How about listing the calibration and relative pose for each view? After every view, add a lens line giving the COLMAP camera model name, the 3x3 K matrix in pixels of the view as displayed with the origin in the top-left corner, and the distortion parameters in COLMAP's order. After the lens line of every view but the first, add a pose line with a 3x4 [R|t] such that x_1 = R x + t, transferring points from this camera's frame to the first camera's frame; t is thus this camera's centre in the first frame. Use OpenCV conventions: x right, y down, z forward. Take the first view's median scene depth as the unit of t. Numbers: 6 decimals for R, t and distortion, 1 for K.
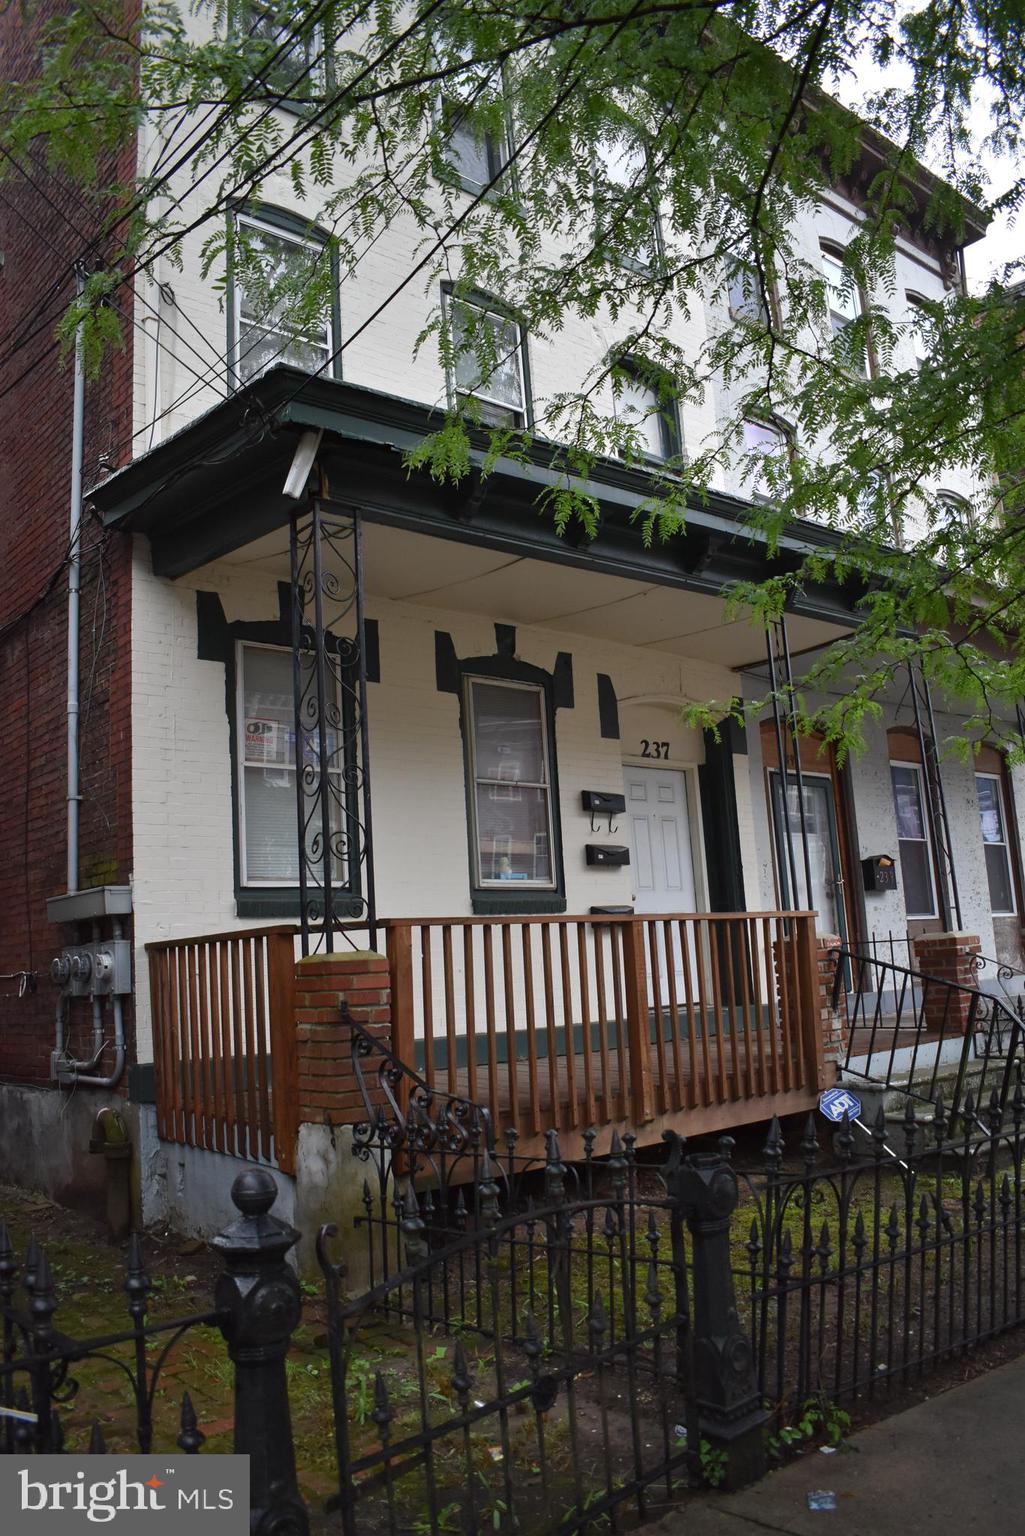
lens RADIAL K [[1251.5, 0, 525.4], [0, 1251.5, 753.4], [0, 0, 1]] dist [-0.093203, 0.002317]
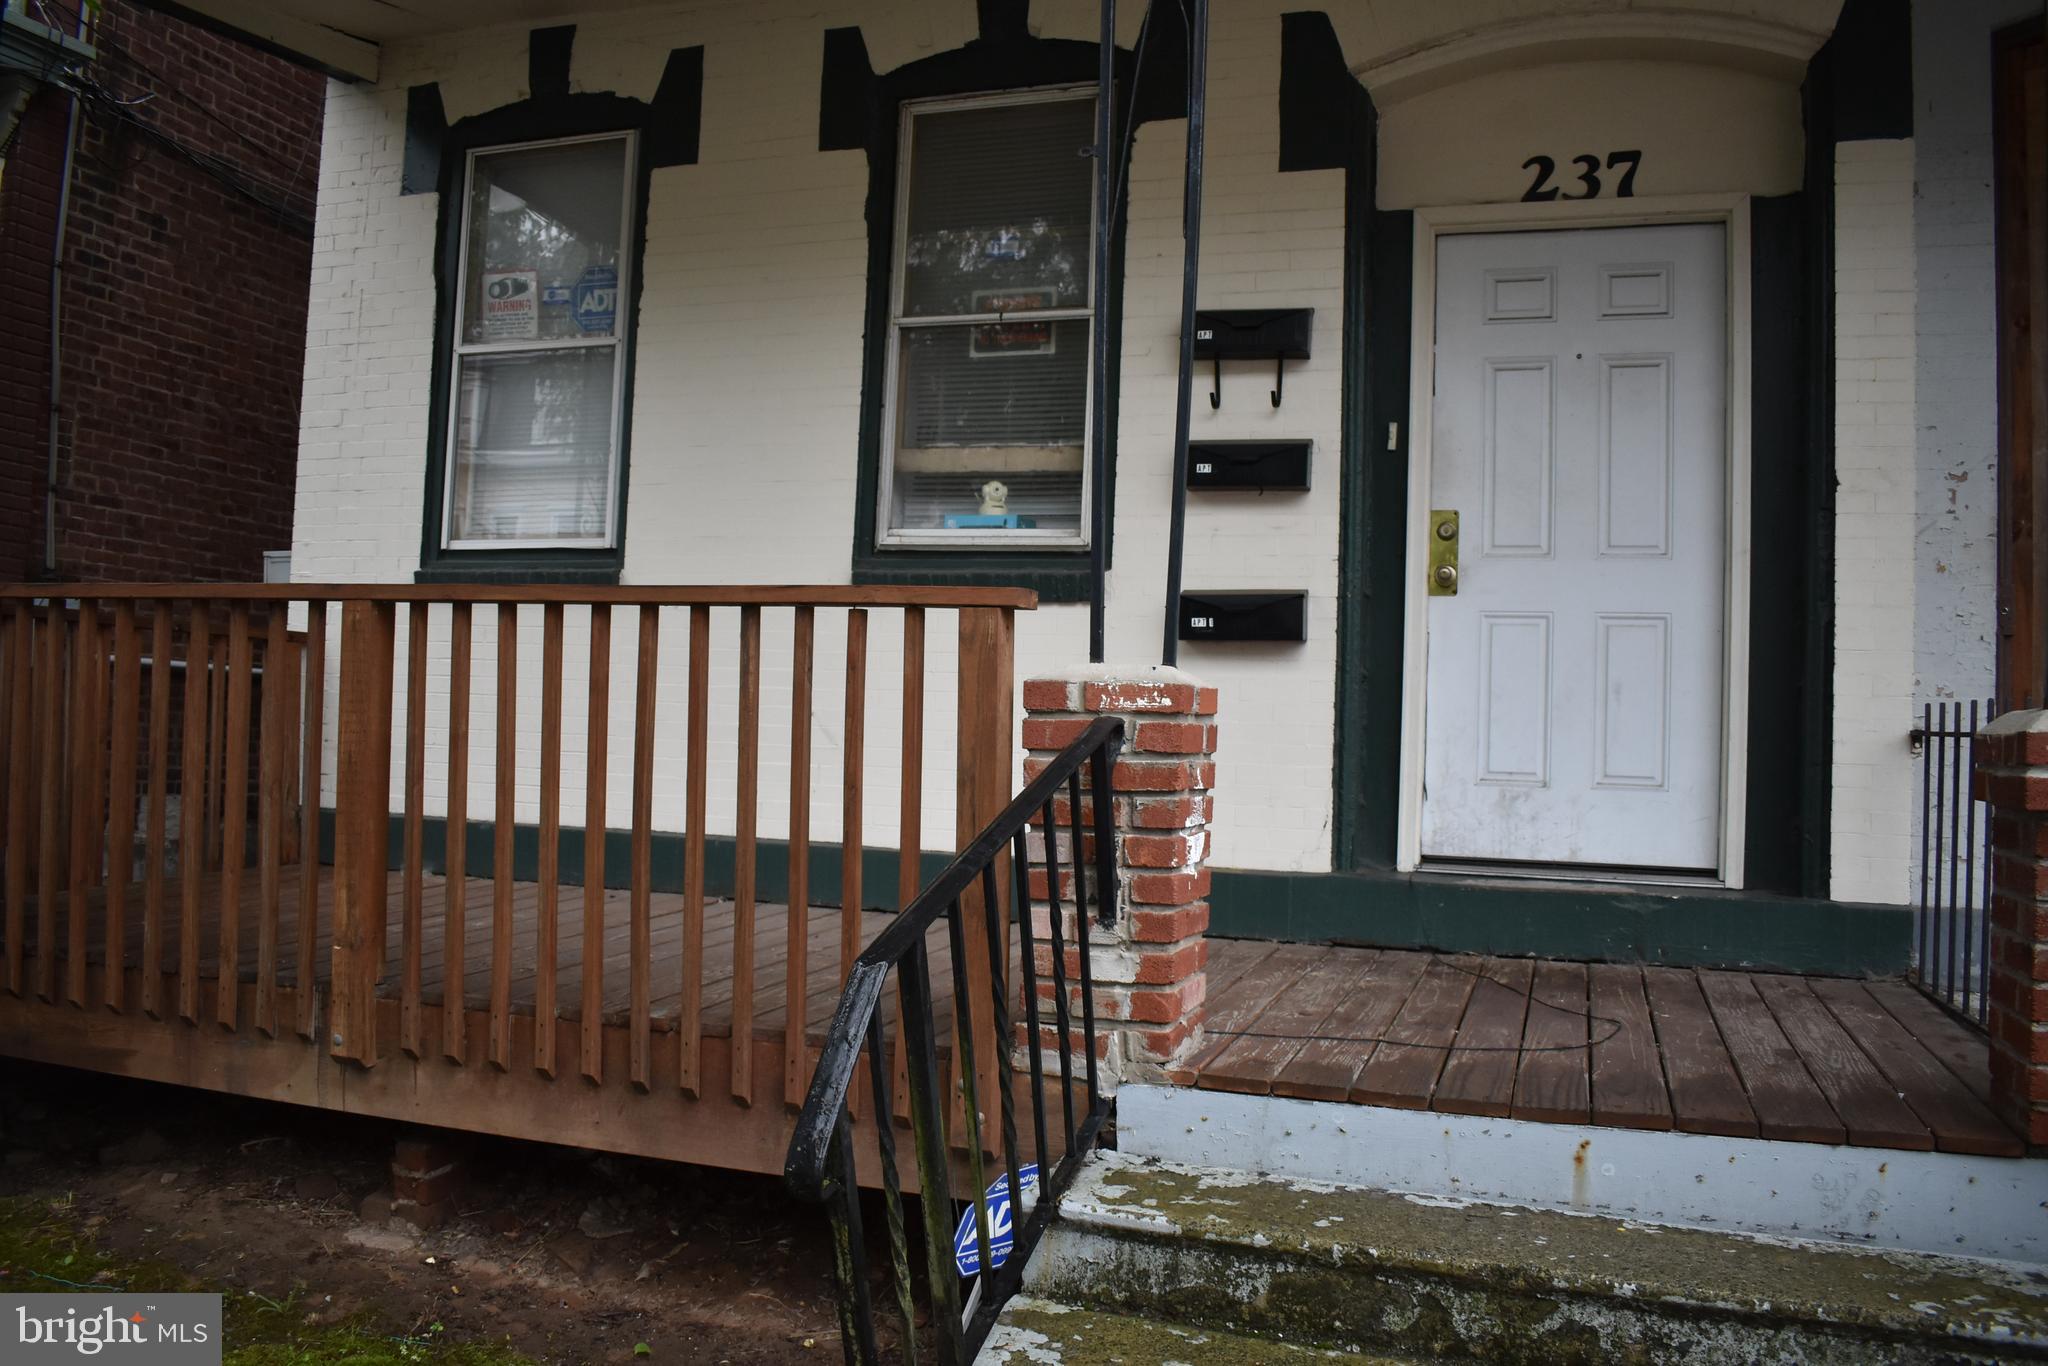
lens RADIAL K [[1668.6, 0, 1018.9], [0, 1668.6, 658.2], [0, 0, 1]] dist [-0.093203, 0.002317]
pose [[0.487304, 0.032883, -0.872613, 0.671436], [0.087700, 0.992395, 0.086373, 0.122163], [0.868818, -0.118618, 0.480714, 0.907666]]
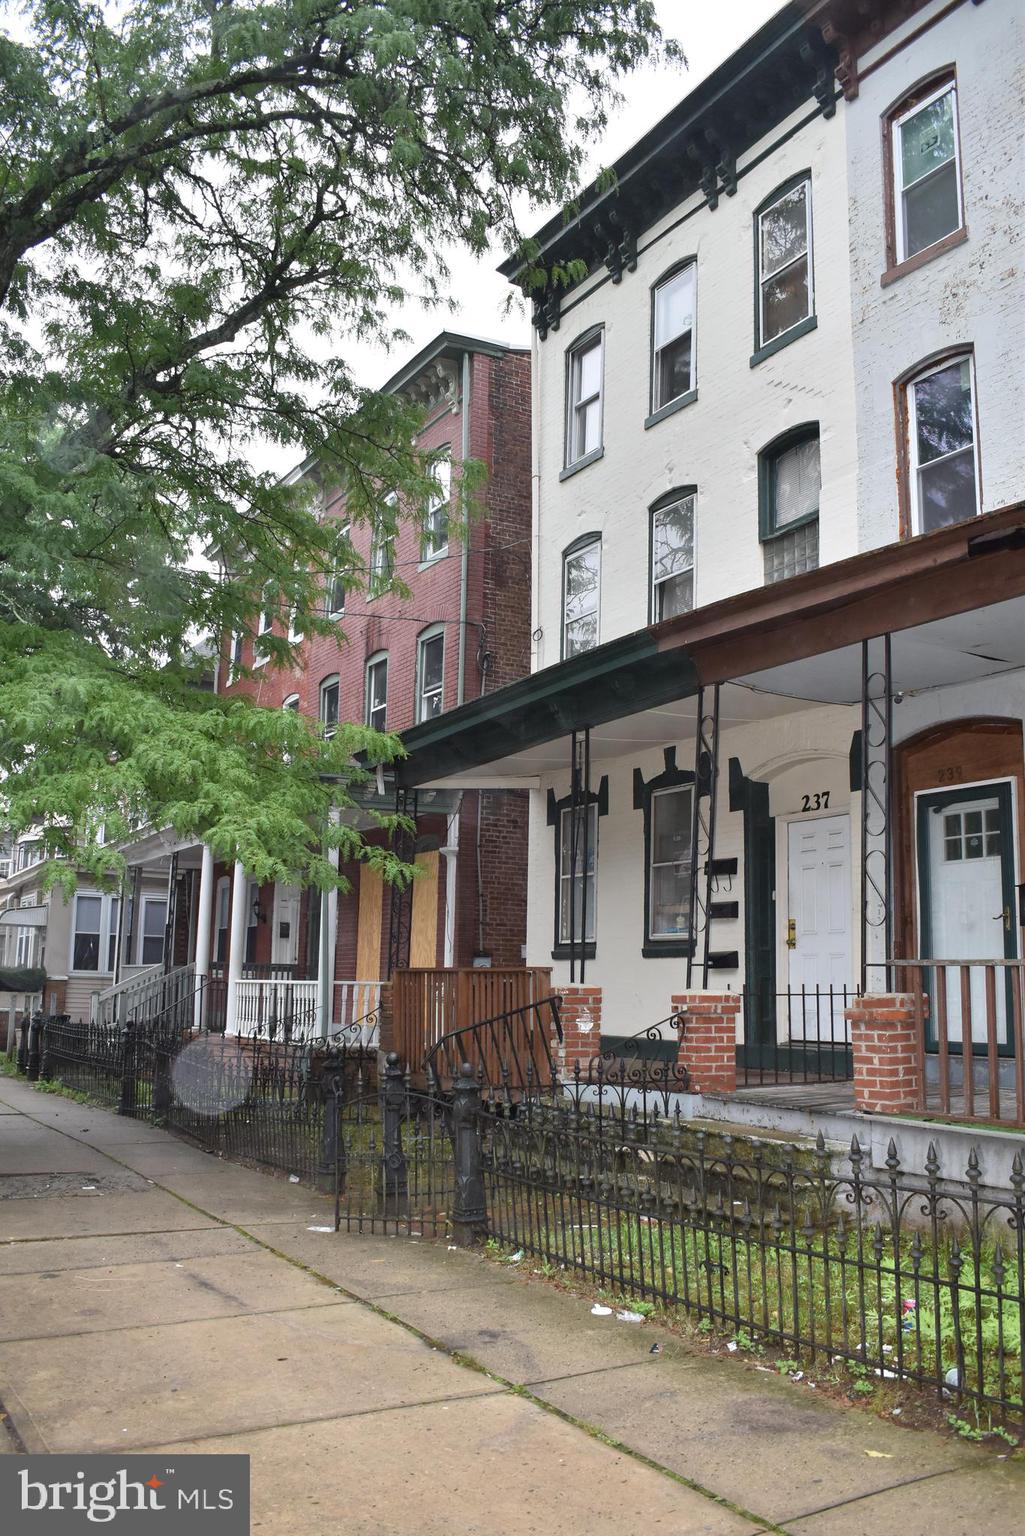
lens RADIAL K [[1306.4, 0, 512.5], [0, 1306.4, 768.0], [0, 0, 1]] dist [-0.000899, -0.000102]
pose [[-0.199579, -0.109585, -0.973735, 1.873107], [0.169176, 0.974951, -0.144397, 0.129948], [0.965167, -0.193551, -0.176040, 1.422905]]
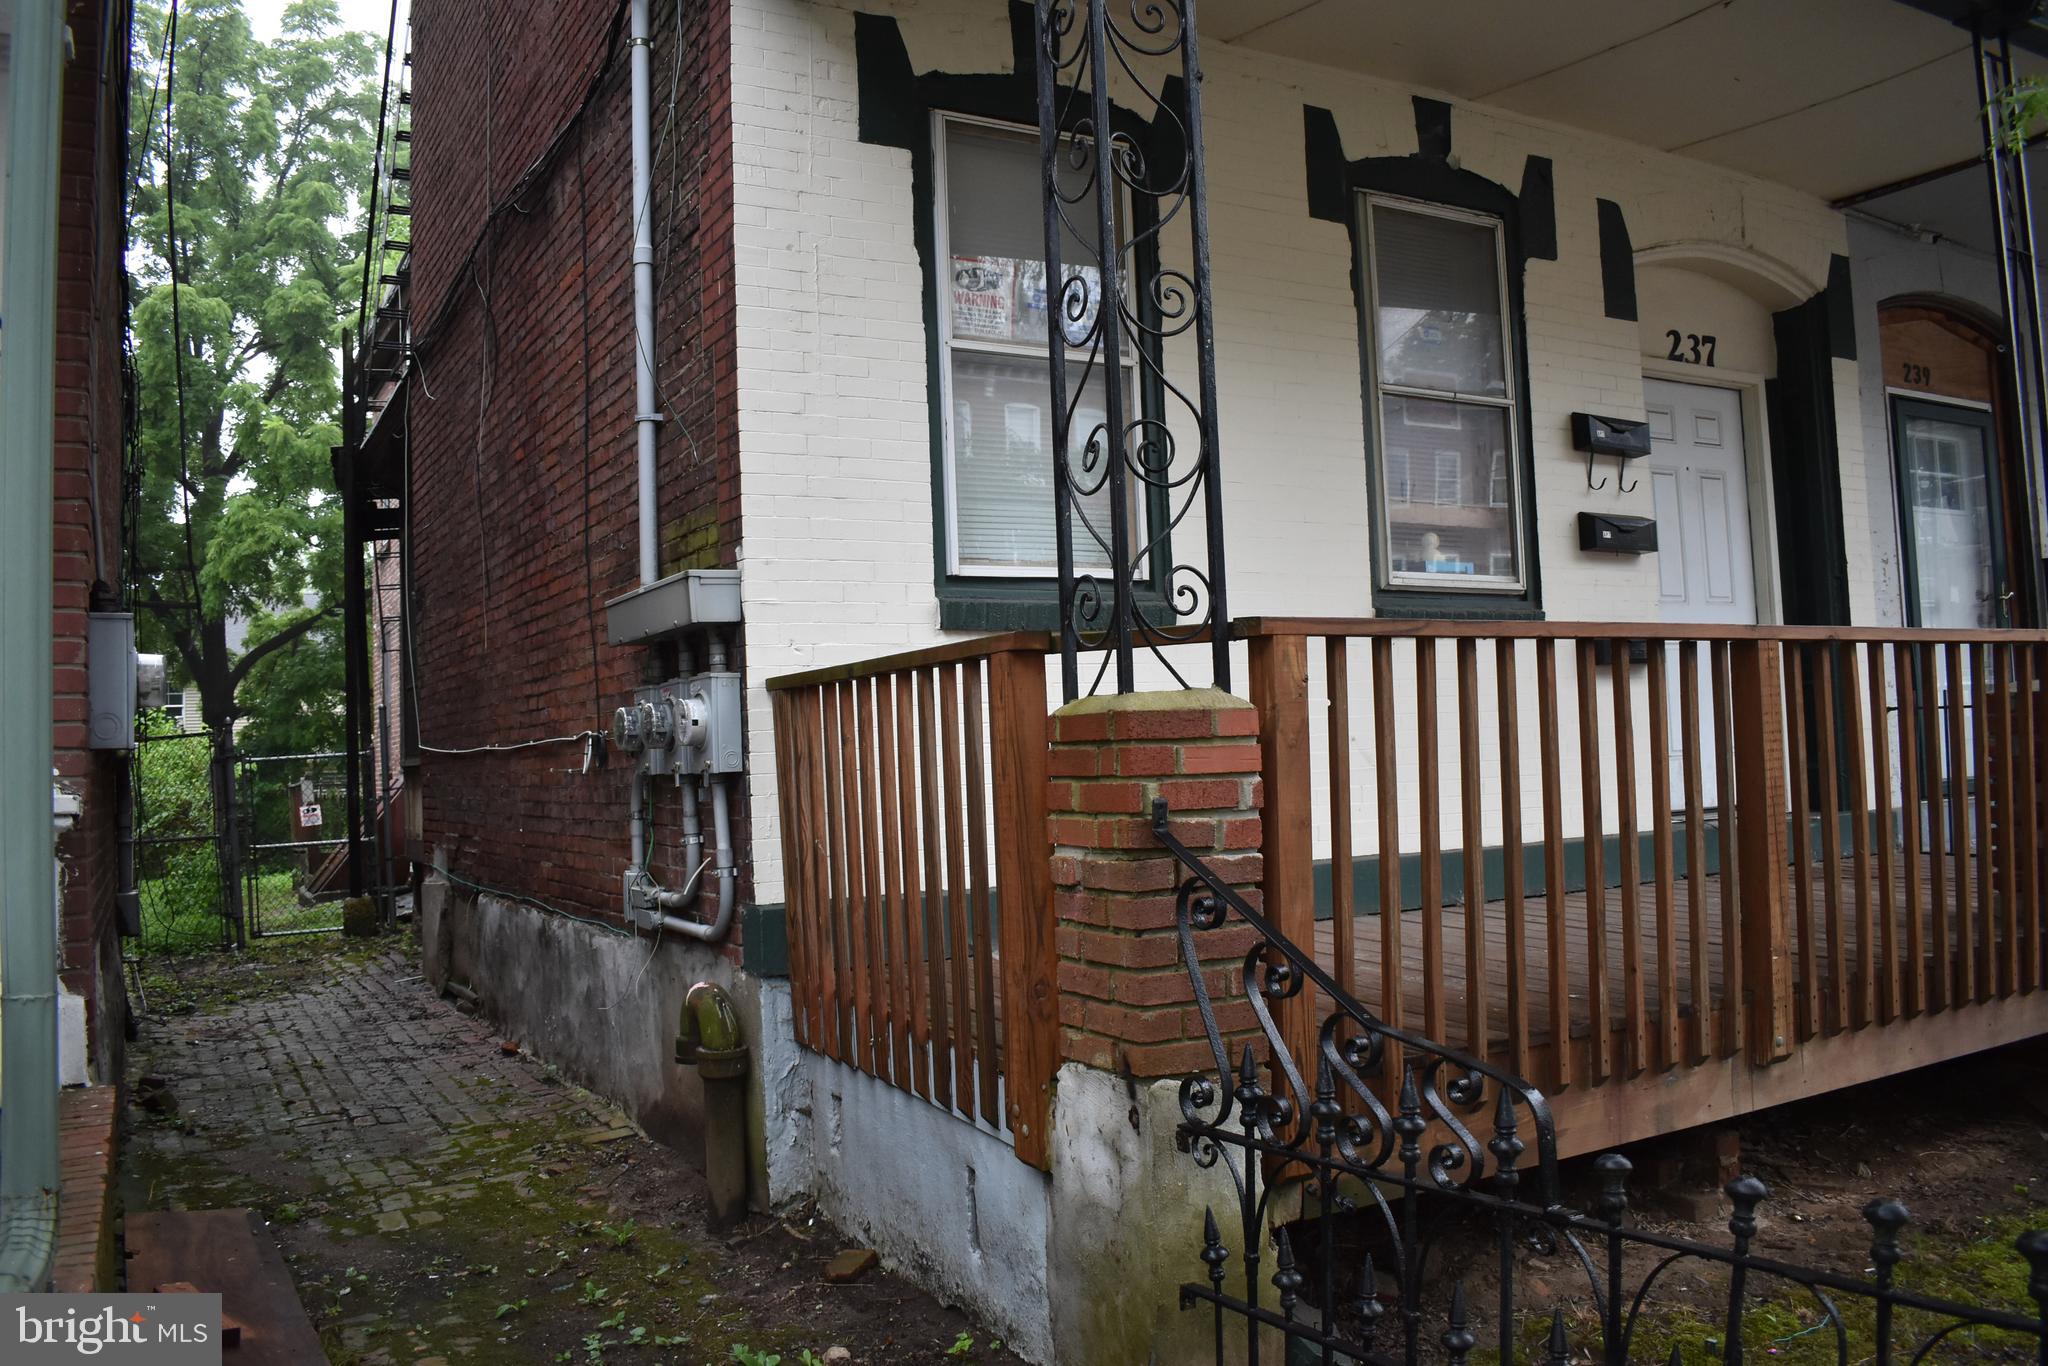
lens RADIAL K [[1668.6, 0, 1018.9], [0, 1668.6, 658.2], [0, 0, 1]] dist [-0.093203, 0.002317]
pose [[0.979598, 0.010217, -0.200707, -0.060227], [0.014603, 0.992448, 0.121793, 0.060225], [0.200435, -0.122239, 0.972051, 0.334241]]
